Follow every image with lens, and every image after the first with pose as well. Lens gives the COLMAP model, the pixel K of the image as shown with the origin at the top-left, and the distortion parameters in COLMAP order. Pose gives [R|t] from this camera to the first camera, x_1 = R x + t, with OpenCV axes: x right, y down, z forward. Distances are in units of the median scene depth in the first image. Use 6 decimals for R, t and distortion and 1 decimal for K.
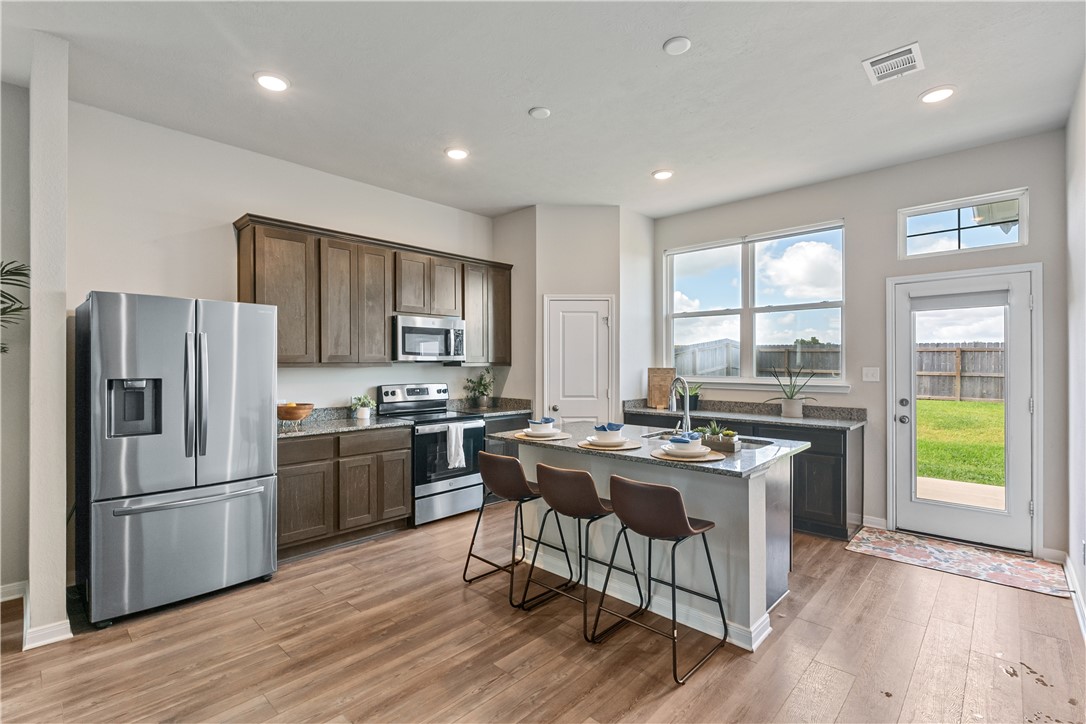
lens RADIAL K [[501.4, 0, 540.0], [0, 501.4, 363.4], [0, 0, 1]] dist [-0.001163, 0.000499]
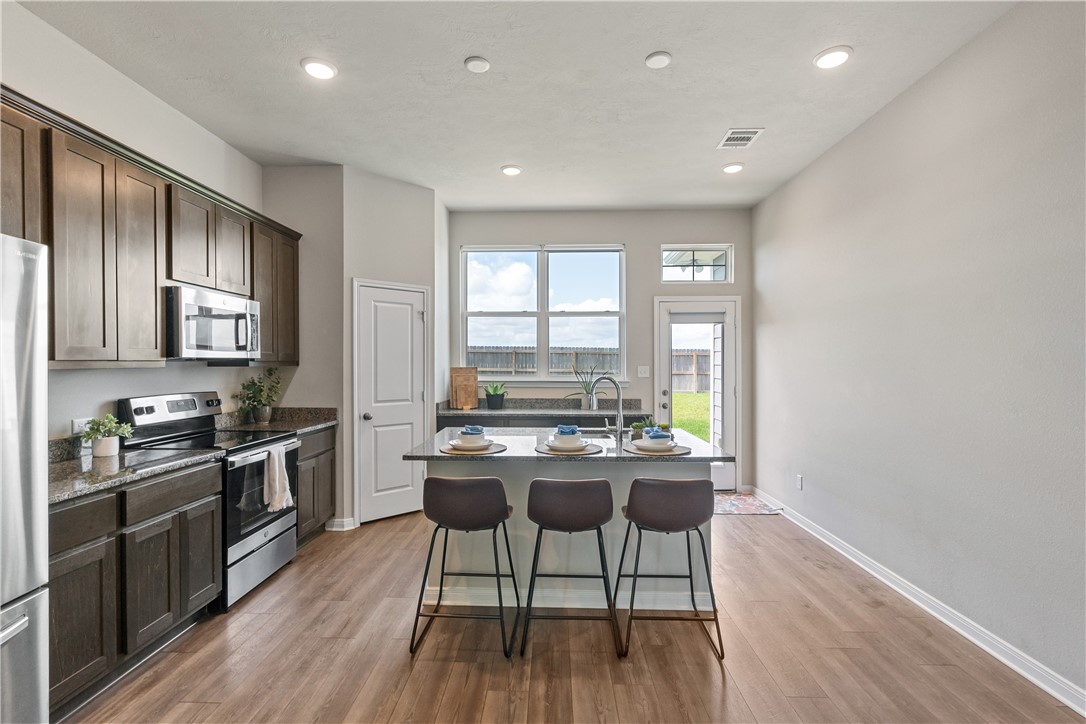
lens RADIAL K [[501.4, 0, 540.0], [0, 501.4, 363.4], [0, 0, 1]] dist [-0.001163, 0.000499]
pose [[0.747906, 0.000639, 0.663804, -0.361083], [-0.001721, 0.999998, 0.000977, 0.000414], [-0.663802, -0.001874, 0.747906, 0.223851]]
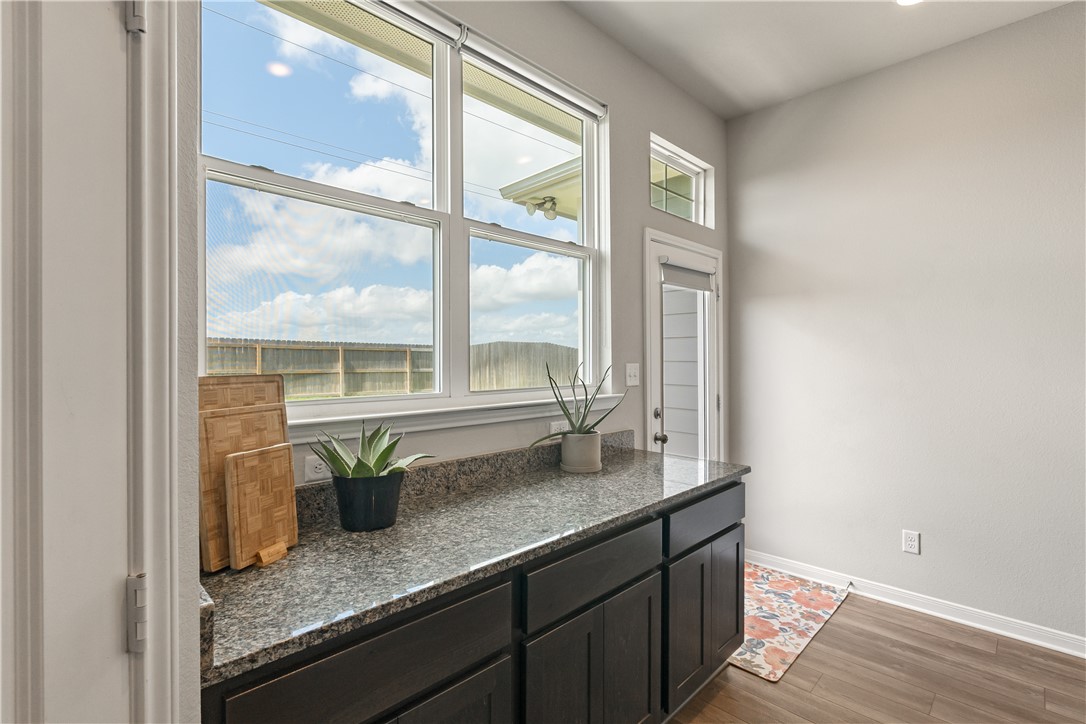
lens RADIAL K [[501.4, 0, 540.0], [0, 501.4, 363.4], [0, 0, 1]] dist [-0.001163, 0.000499]
pose [[0.030736, -0.007671, 0.999498, 0.029367], [0.001740, 0.999969, 0.007622, 0.002914], [-0.999526, 0.001504, 0.030748, 1.068505]]
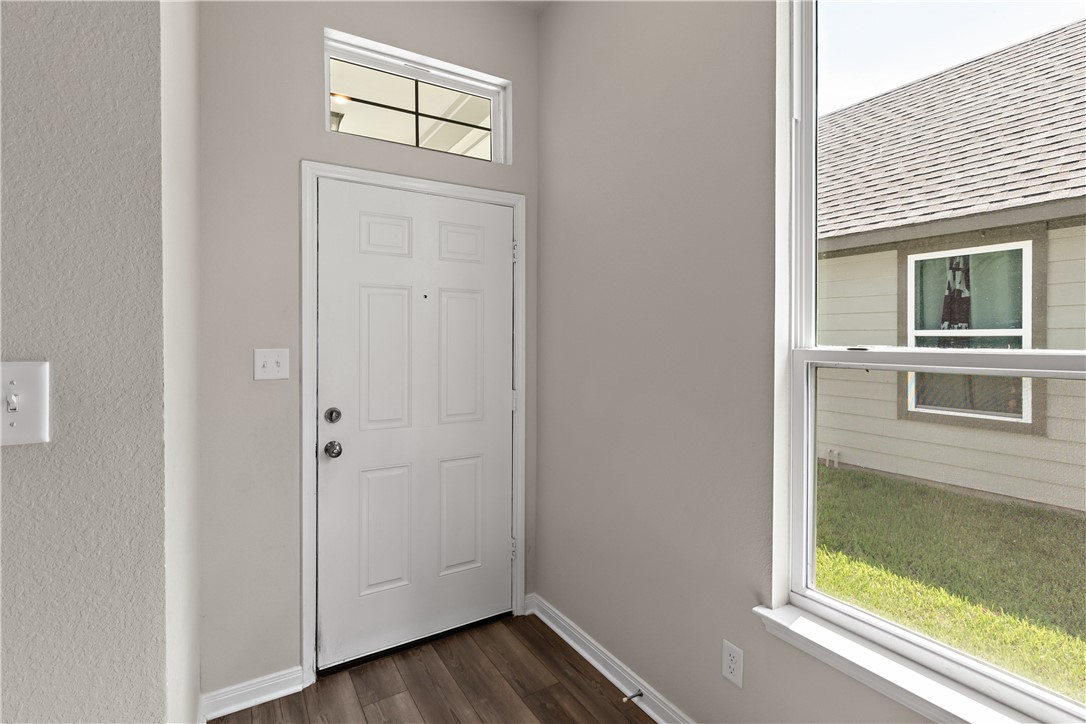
lens RADIAL K [[492.8, 0, 544.2], [0, 492.8, 339.3], [0, 0, 1]] dist [-0.000121, 0.000116]
pose [[0.236078, 0.002279, 0.971731, 0.279843], [-0.003932, 0.999991, -0.001390, 0.000106], [-0.971726, -0.003492, 0.236085, 0.653162]]
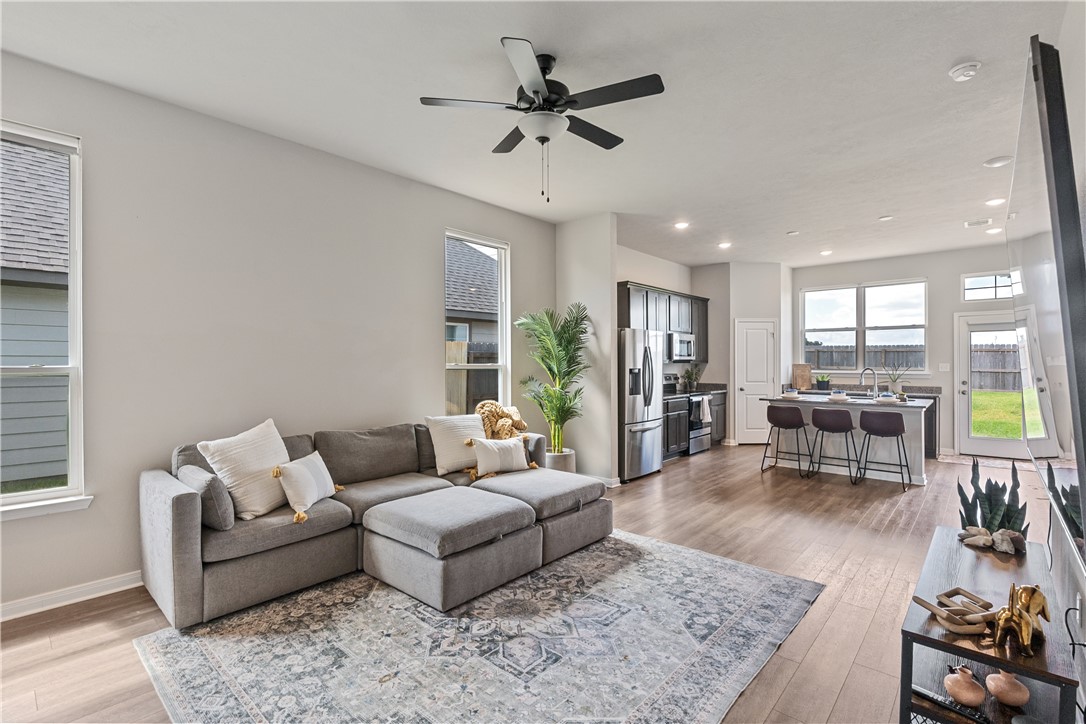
lens RADIAL K [[488.6, 0, 547.5], [0, 488.6, 365.0], [0, 0, 1]] dist [-0.003016, -0.000141]
pose [[0.999622, -0.000473, 0.027478, -0.749673], [0.000310, 0.999982, 0.005953, 0.003019], [-0.027480, -0.005943, 0.999605, -0.644924]]
